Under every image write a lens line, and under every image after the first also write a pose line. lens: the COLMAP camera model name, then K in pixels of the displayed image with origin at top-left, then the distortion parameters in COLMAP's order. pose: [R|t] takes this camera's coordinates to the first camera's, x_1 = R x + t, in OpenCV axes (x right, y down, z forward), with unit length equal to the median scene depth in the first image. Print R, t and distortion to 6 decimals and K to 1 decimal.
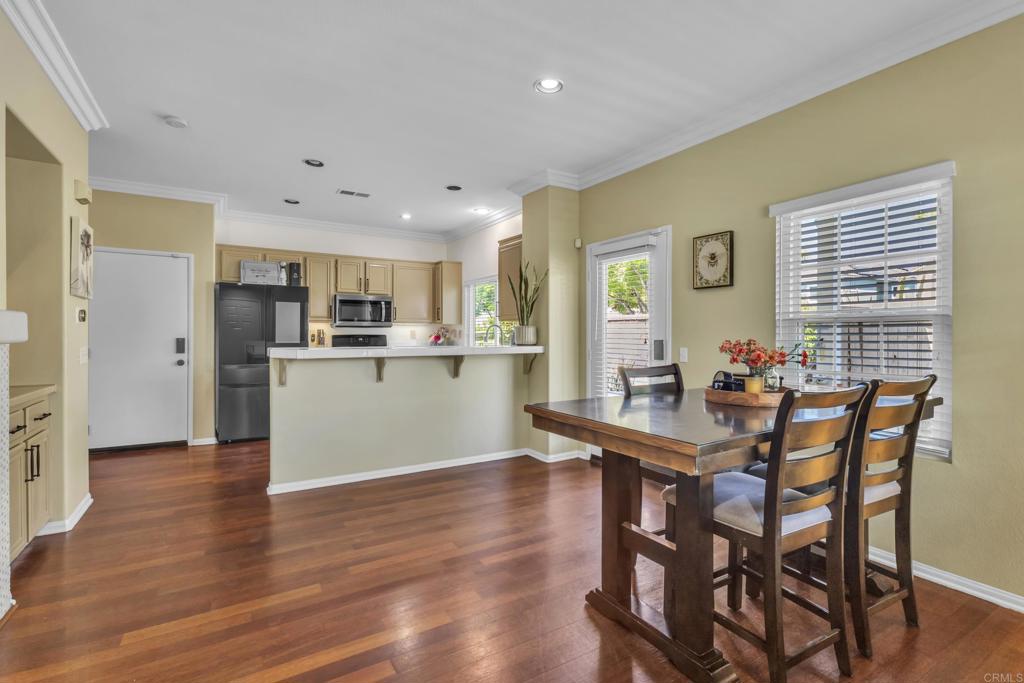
lens RADIAL K [[477.9, 0, 516.9], [0, 477.9, 340.9], [0, 0, 1]] dist [-0.001139, 0.000014]
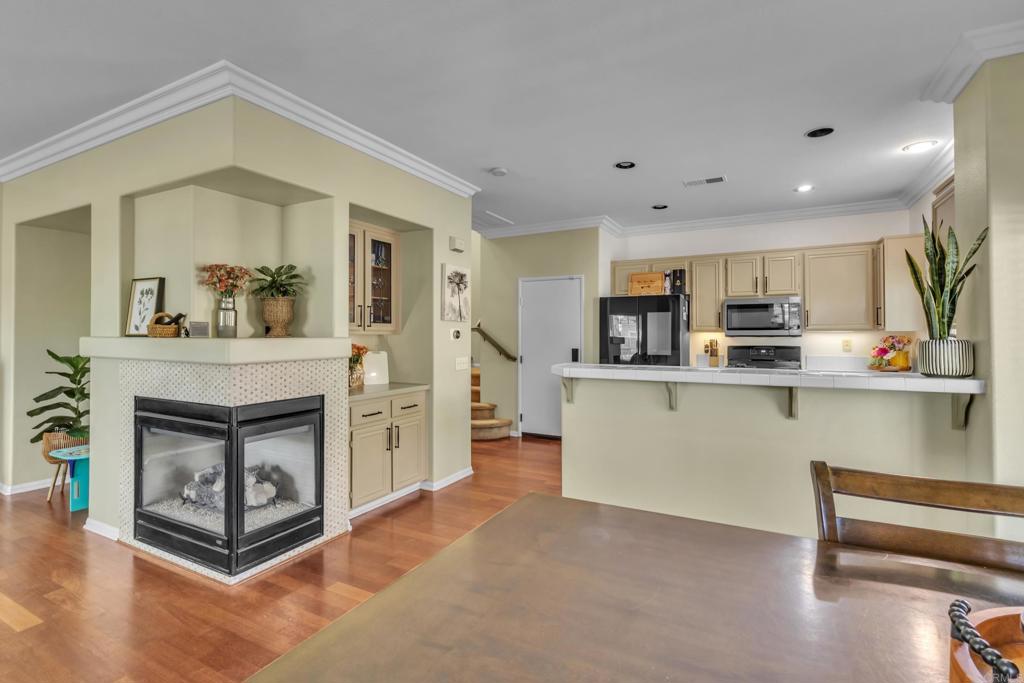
lens RADIAL K [[479.8, 0, 512.5], [0, 479.8, 331.1], [0, 0, 1]] dist [0.003686, -0.000722]
pose [[0.498687, -0.011514, -0.866705, 0.208167], [-0.008797, 0.999793, -0.018344, -0.022837], [0.866737, 0.016772, 0.498483, 0.263989]]
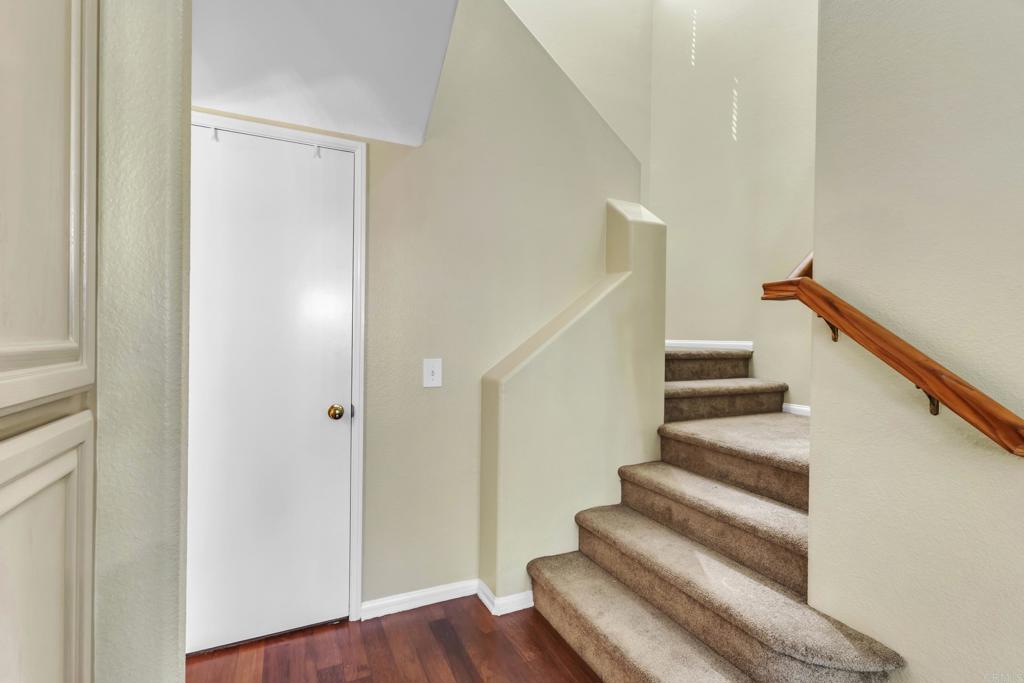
lens RADIAL K [[477.9, 0, 516.9], [0, 477.9, 340.9], [0, 0, 1]] dist [-0.001139, 0.000014]
pose [[-0.101786, 0.003486, -0.994800, -0.569646], [-0.022771, 0.999724, 0.005833, -0.015506], [0.994546, 0.023247, -0.101678, 0.646101]]
